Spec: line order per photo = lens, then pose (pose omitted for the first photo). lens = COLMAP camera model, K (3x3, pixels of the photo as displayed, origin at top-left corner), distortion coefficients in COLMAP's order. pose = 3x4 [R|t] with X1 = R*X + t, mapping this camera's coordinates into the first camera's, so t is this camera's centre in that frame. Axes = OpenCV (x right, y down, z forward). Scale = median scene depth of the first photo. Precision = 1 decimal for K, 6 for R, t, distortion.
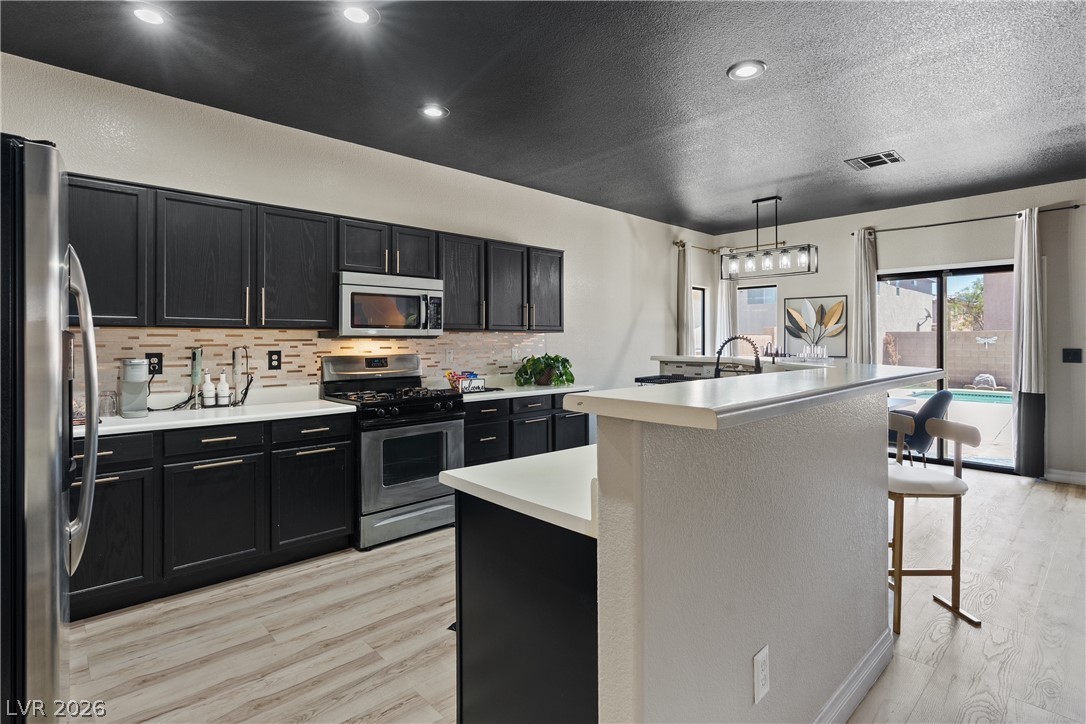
lens RADIAL K [[515.9, 0, 579.4], [0, 515.9, 340.2], [0, 0, 1]] dist [0.020516, -0.000853]
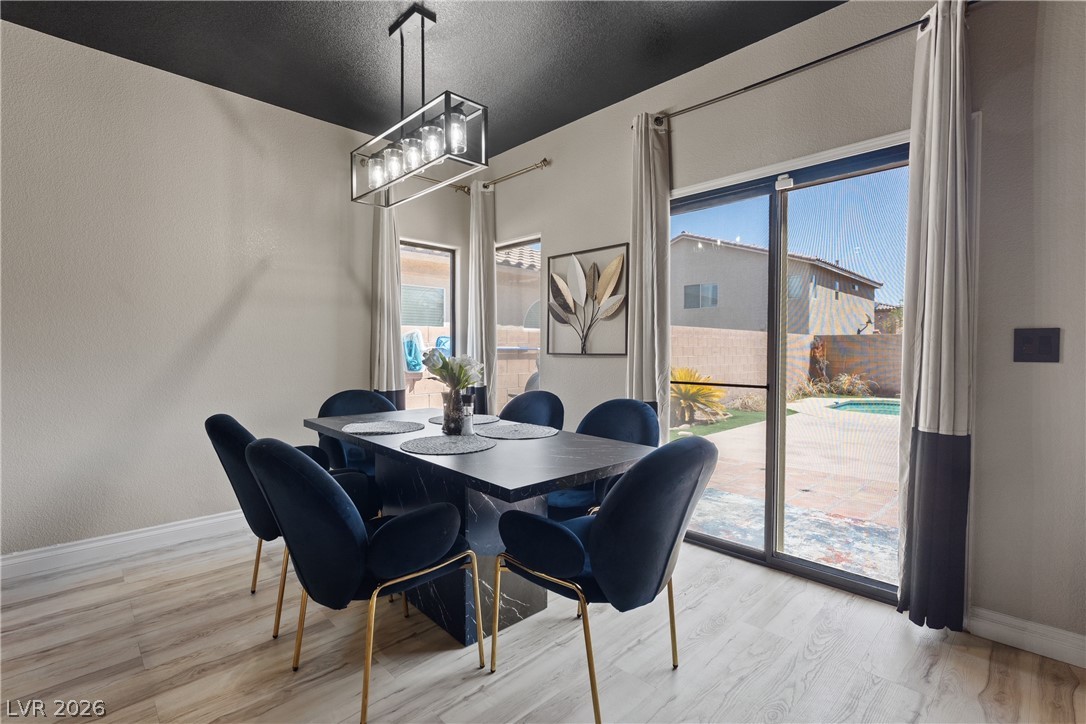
lens RADIAL K [[496.7, 0, 535.6], [0, 496.7, 362.3], [0, 0, 1]] dist [-0.006398, 0.002488]
pose [[0.999950, 0.002028, -0.009834, 0.430623], [-0.001731, 0.999545, 0.030122, 0.024785], [0.009891, -0.030103, 0.999498, 0.476377]]
